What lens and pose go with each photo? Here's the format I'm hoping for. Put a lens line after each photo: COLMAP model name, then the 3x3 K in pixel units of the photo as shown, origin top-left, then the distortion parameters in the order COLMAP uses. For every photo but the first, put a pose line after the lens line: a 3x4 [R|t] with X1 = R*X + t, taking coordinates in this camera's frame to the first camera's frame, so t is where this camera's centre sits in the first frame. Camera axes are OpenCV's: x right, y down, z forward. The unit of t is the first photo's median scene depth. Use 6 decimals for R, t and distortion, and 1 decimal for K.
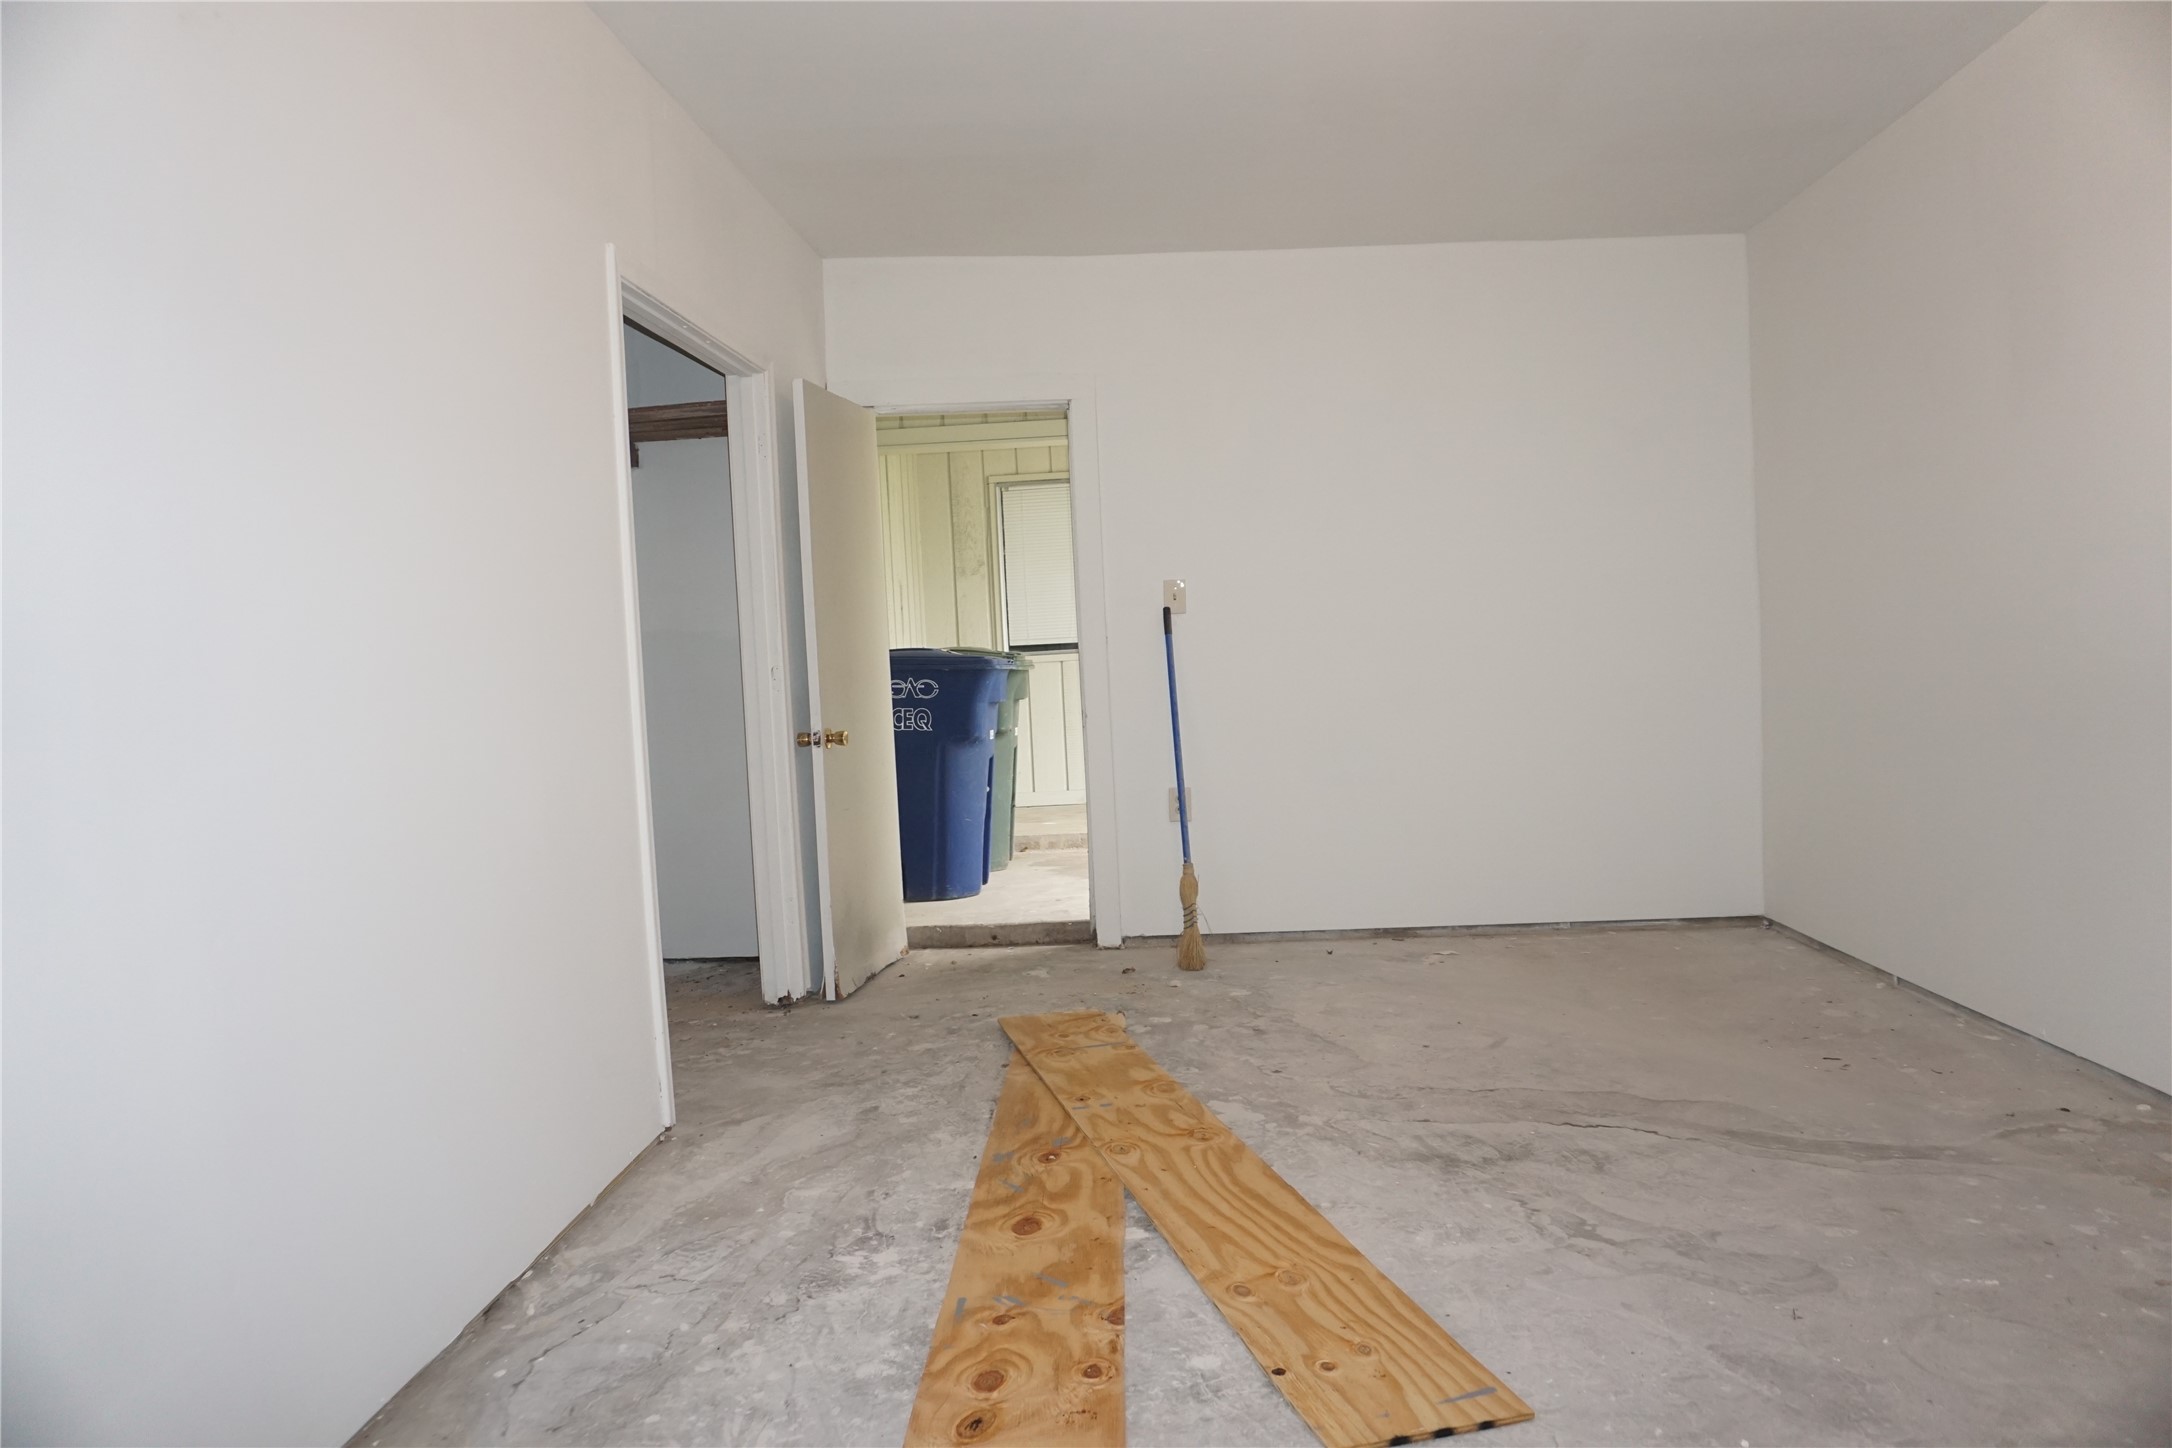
lens RADIAL K [[1459.0, 0, 1084.9], [0, 1459.0, 722.9], [0, 0, 1]] dist [-0.039147, 0.027361]
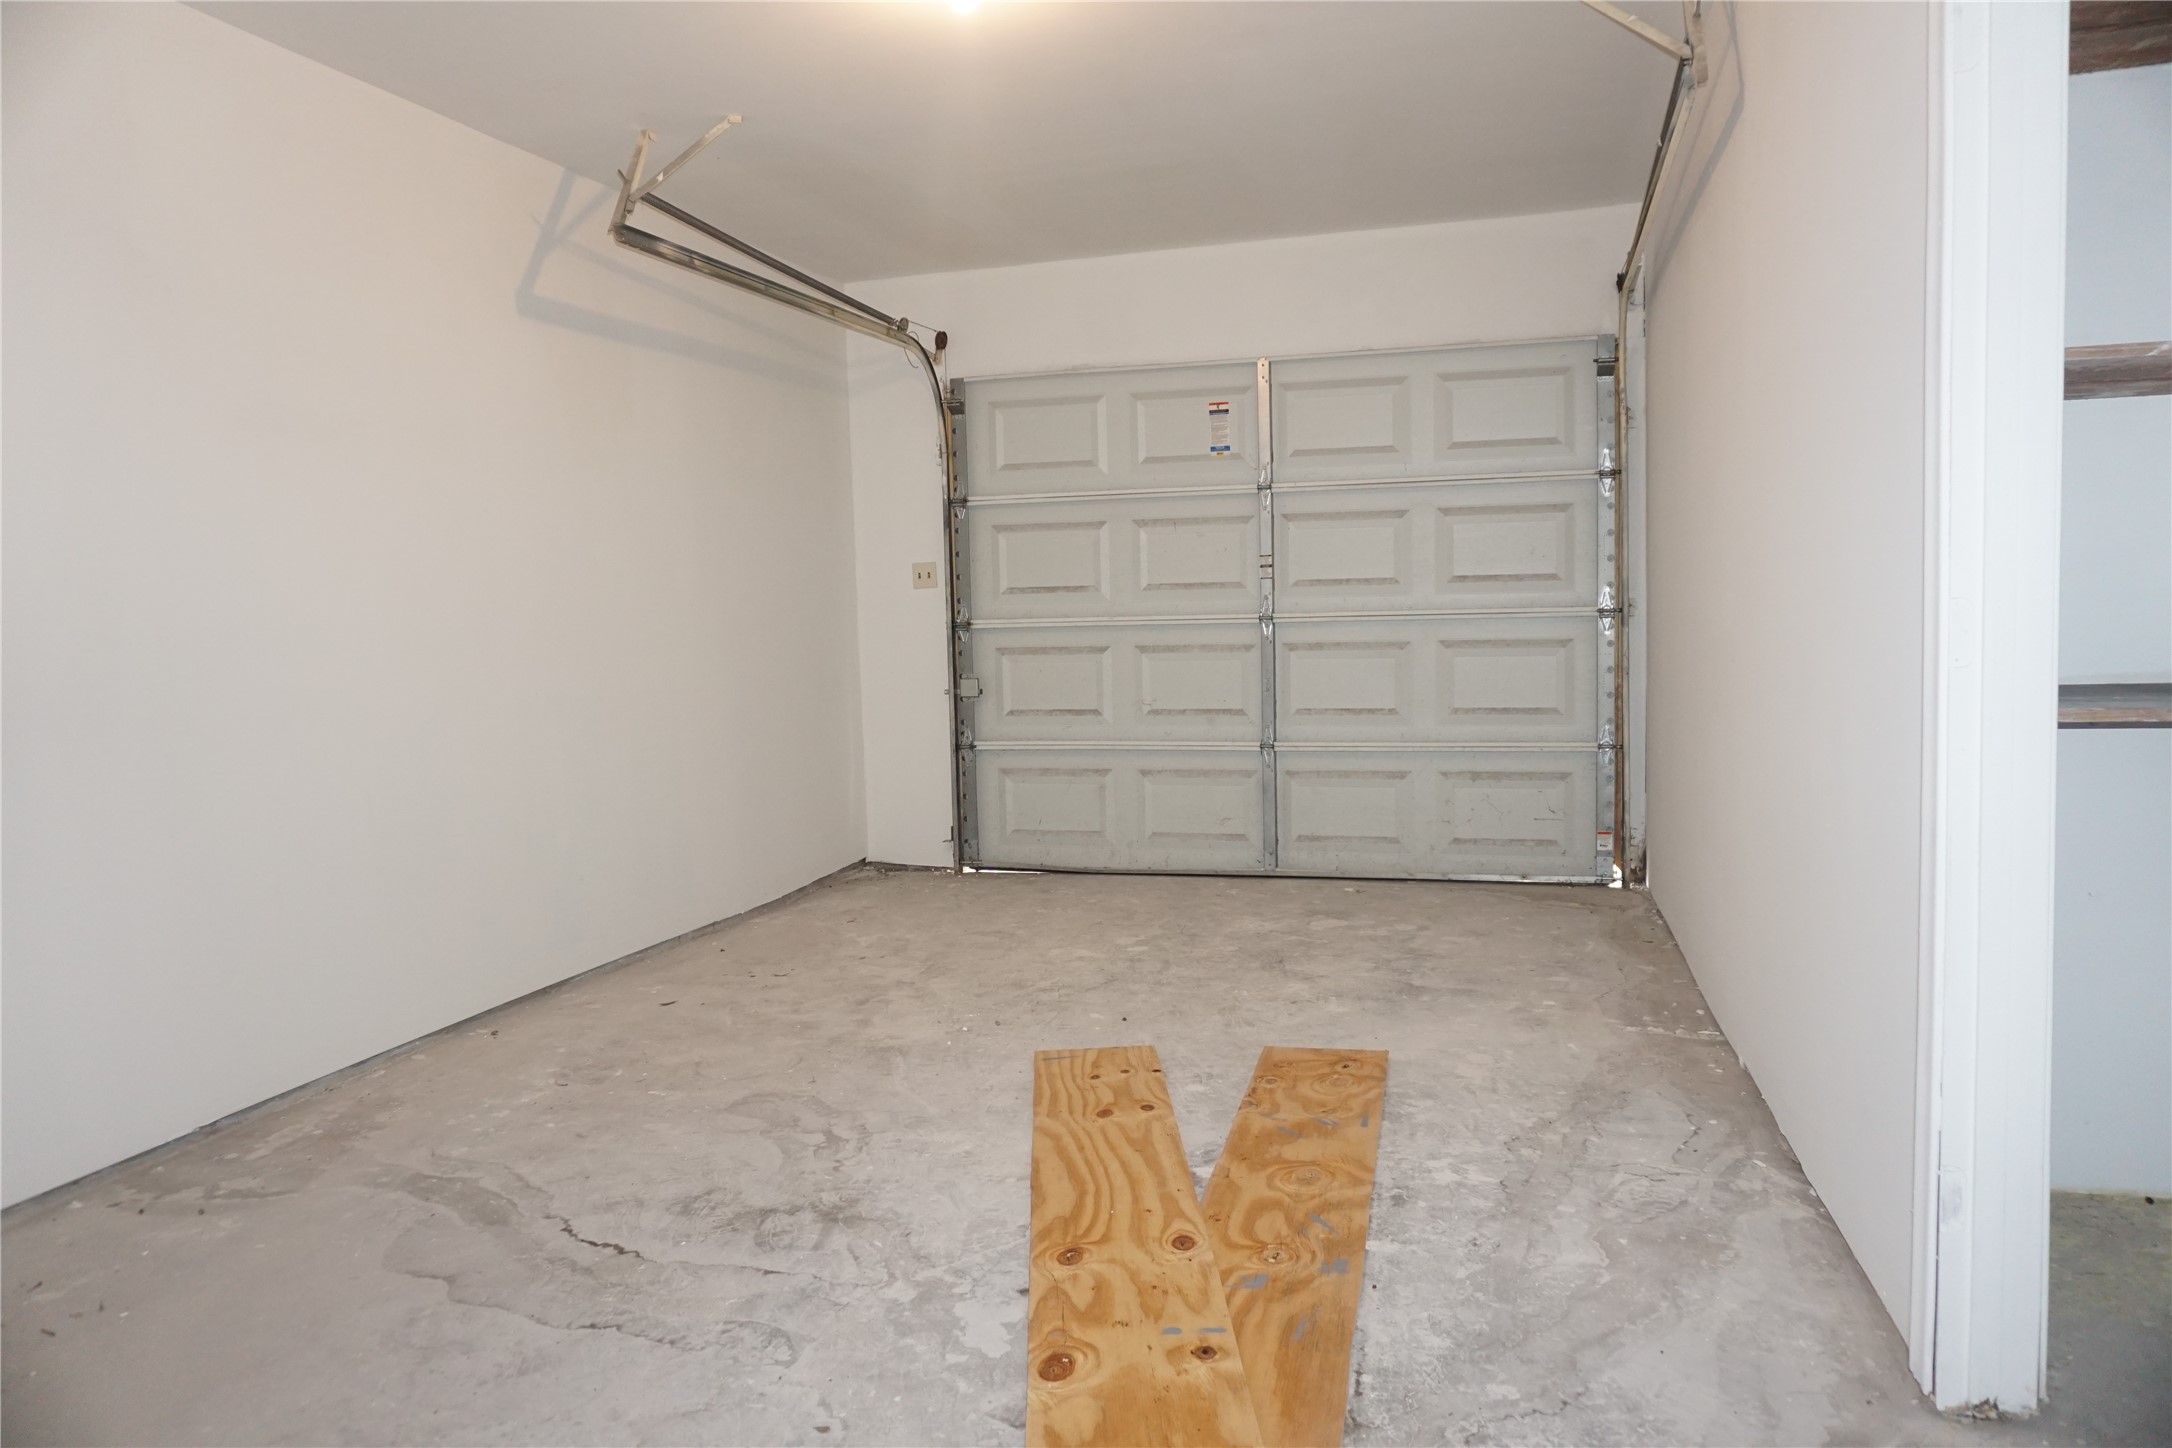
lens RADIAL K [[1459.0, 0, 1085.5], [0, 1459.0, 725.1], [0, 0, 1]] dist [-0.039147, 0.027361]
pose [[-0.974332, 0.064421, 0.215700, -0.121645], [0.089105, 0.990287, 0.106736, -0.084390], [-0.206729, 0.123216, -0.970609, 1.890652]]
